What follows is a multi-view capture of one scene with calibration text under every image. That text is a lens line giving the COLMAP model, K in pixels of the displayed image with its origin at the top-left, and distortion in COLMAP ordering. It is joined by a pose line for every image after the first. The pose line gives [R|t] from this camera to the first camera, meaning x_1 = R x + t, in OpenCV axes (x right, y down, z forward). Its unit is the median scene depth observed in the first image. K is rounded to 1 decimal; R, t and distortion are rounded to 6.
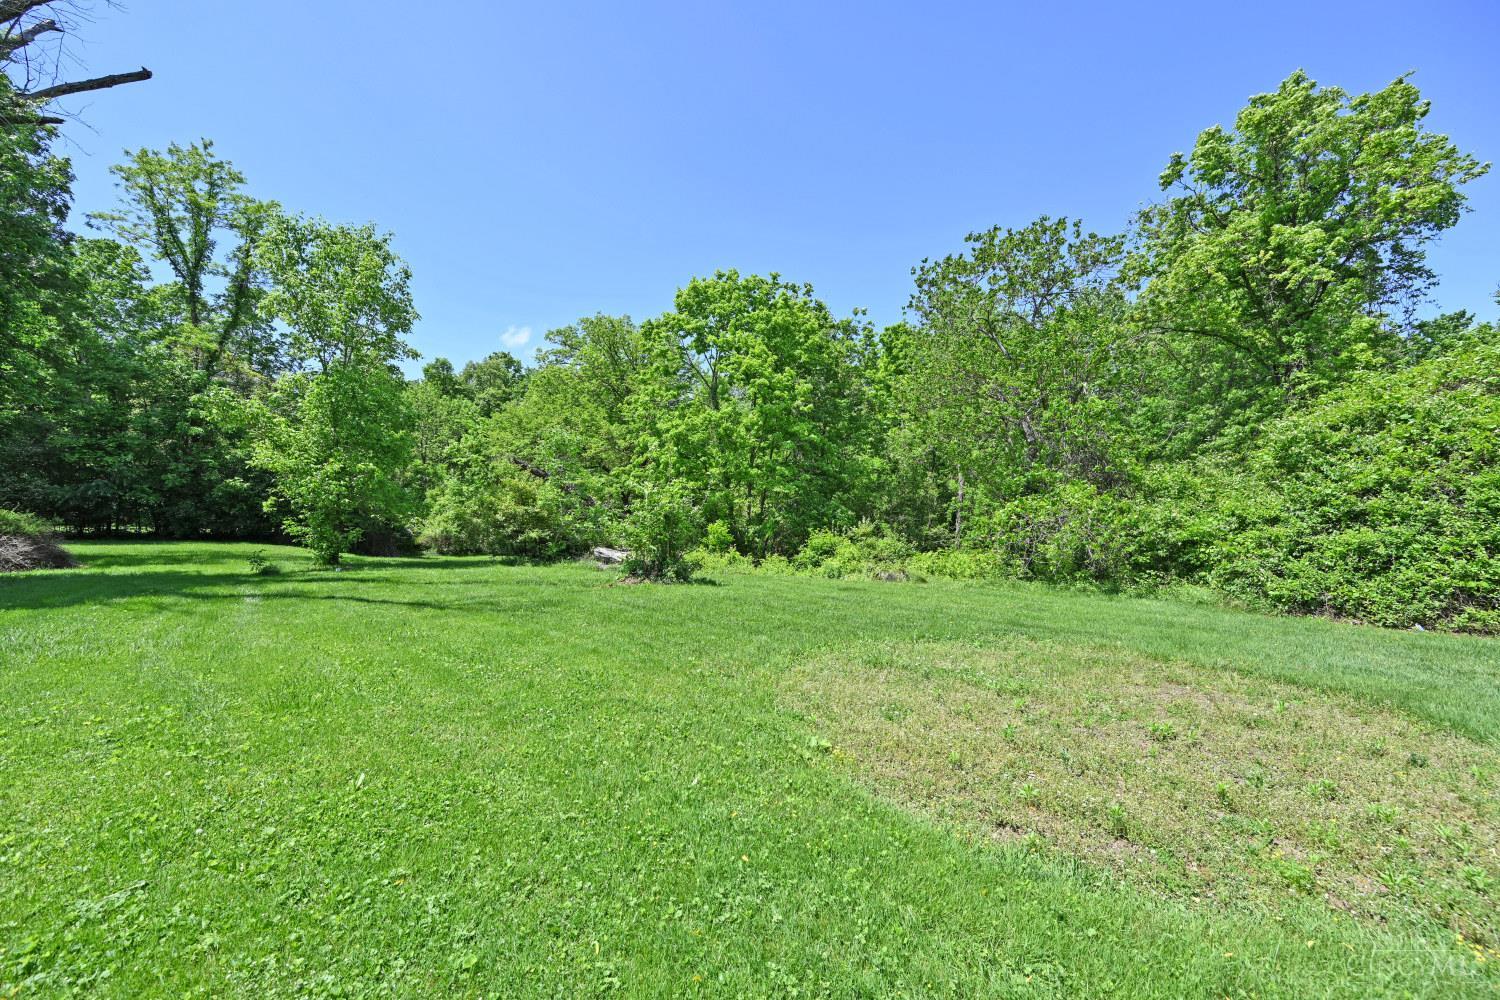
lens RADIAL K [[589.4, 0, 749.7], [0, 589.4, 501.8], [0, 0, 1]] dist [0.000222, 0.000078]
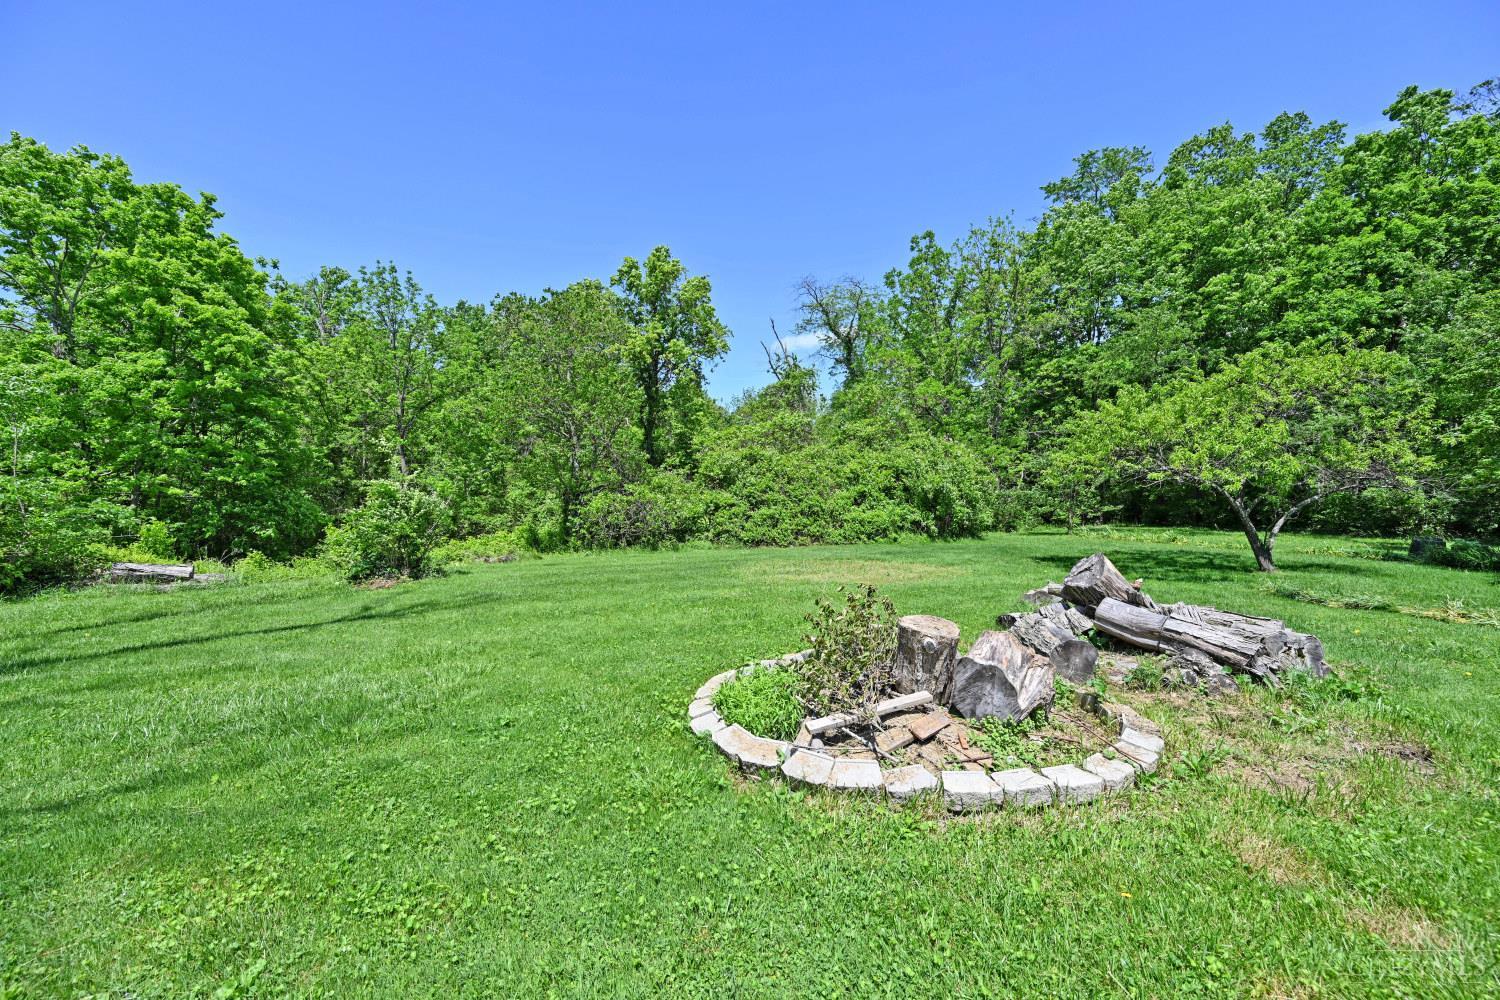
lens RADIAL K [[589.4, 0, 748.8], [0, 589.4, 499.2], [0, 0, 1]] dist [0.000222, 0.000078]
pose [[0.396392, 0.000696, 0.918081, -1.057787], [-0.000806, 1.000000, -0.000410, 0.012783], [-0.918081, -0.000578, 0.396393, 0.139711]]
